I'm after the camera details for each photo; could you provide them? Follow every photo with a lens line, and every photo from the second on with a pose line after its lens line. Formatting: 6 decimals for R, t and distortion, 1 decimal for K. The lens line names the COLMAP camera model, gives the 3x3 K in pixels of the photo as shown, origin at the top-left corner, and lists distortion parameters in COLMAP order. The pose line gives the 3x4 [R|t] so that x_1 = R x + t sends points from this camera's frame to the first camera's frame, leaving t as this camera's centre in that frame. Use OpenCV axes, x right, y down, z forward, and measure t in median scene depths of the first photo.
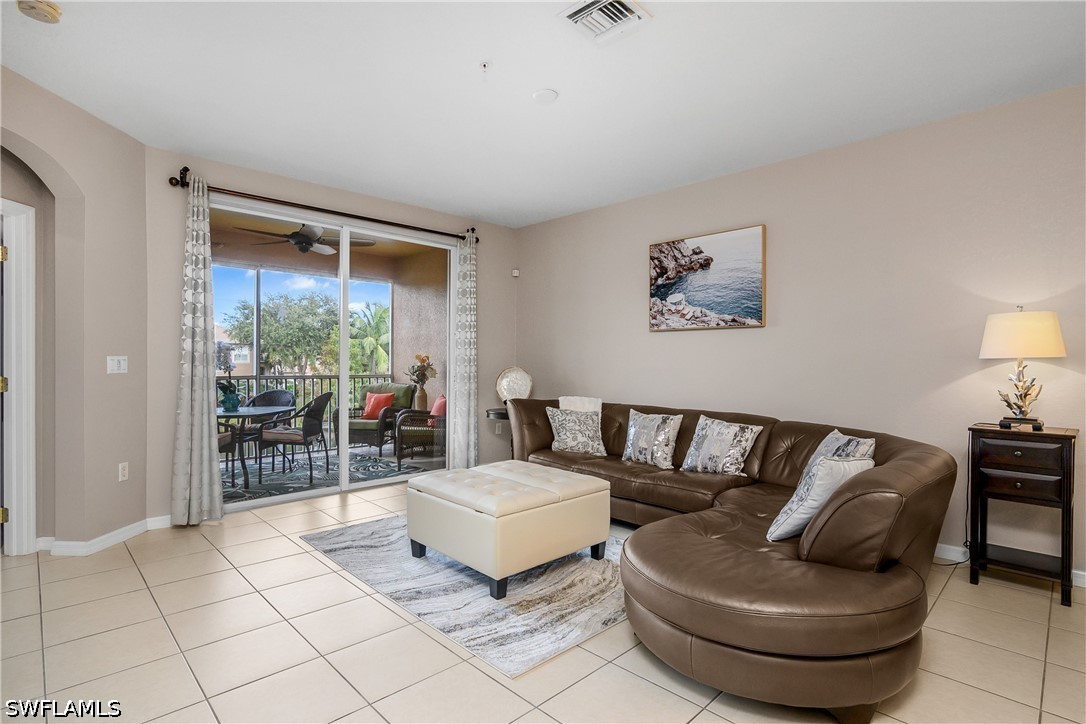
lens RADIAL K [[542.5, 0, 536.9], [0, 542.5, 366.1], [0, 0, 1]] dist [-0.017511, 0.000512]
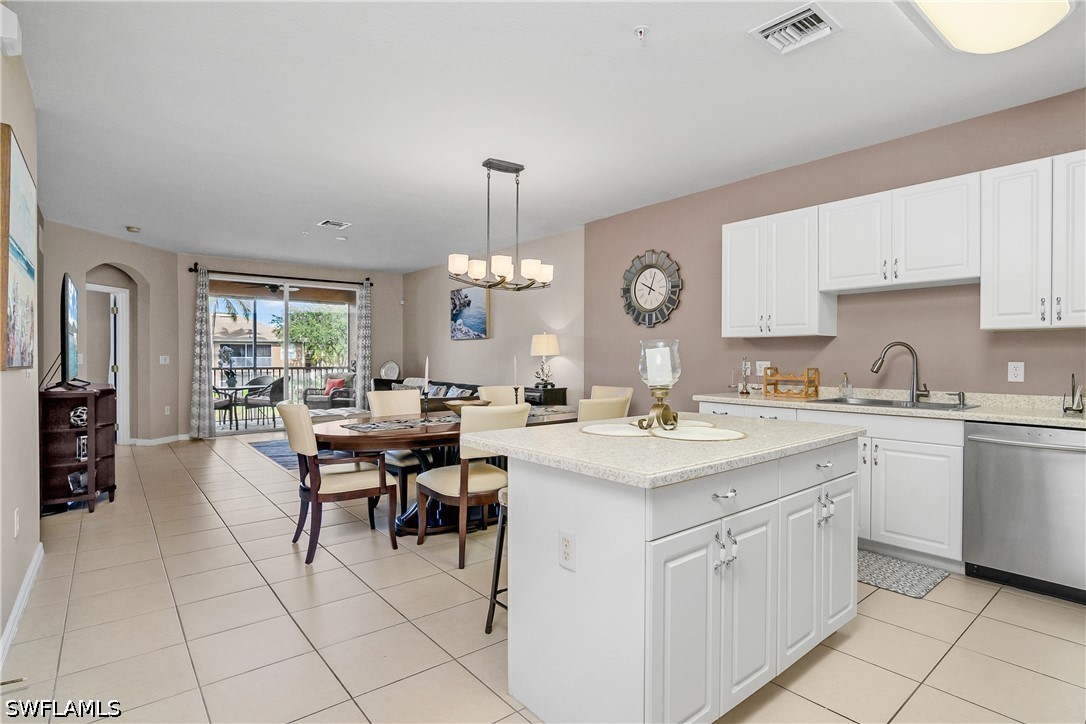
lens RADIAL K [[542.5, 0, 536.9], [0, 542.5, 366.1], [0, 0, 1]] dist [-0.017511, 0.000512]
pose [[0.996563, -0.003558, -0.082764, 0.657858], [0.004268, 0.999956, 0.008404, 0.007090], [0.082730, -0.008729, 0.996534, -0.763492]]
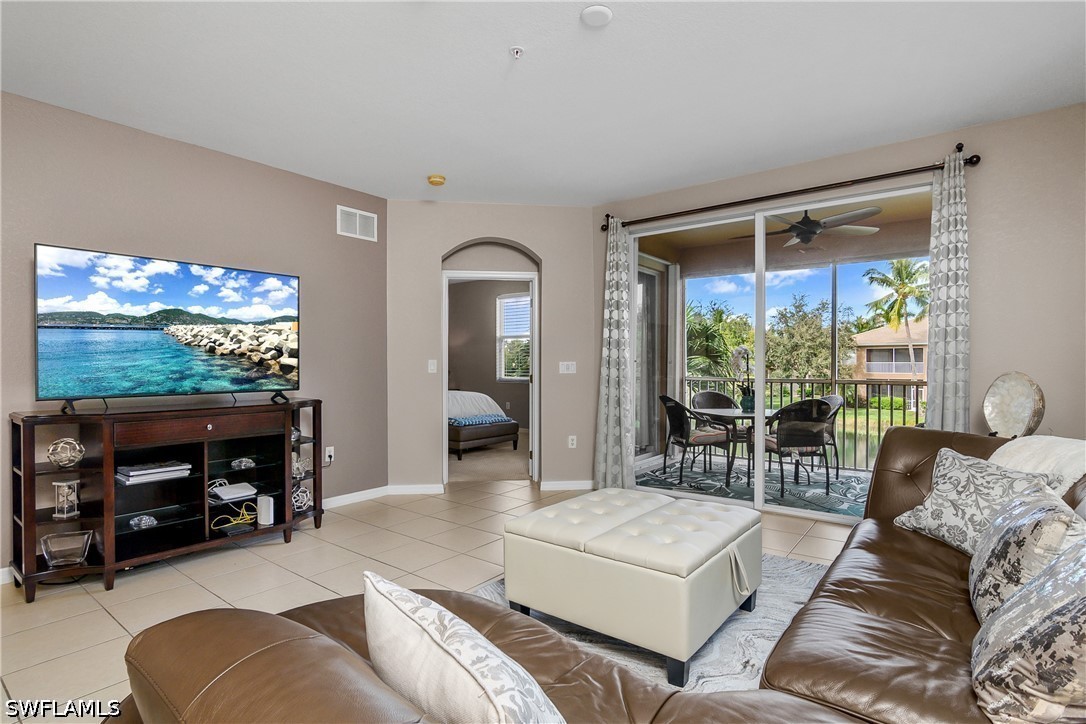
lens RADIAL K [[542.5, 0, 536.9], [0, 542.5, 366.1], [0, 0, 1]] dist [-0.017511, 0.000512]
pose [[0.146574, -0.004435, -0.989190, 0.500077], [-0.002112, 0.999986, -0.004796, 0.000026], [0.989197, 0.002792, 0.146563, 0.534361]]
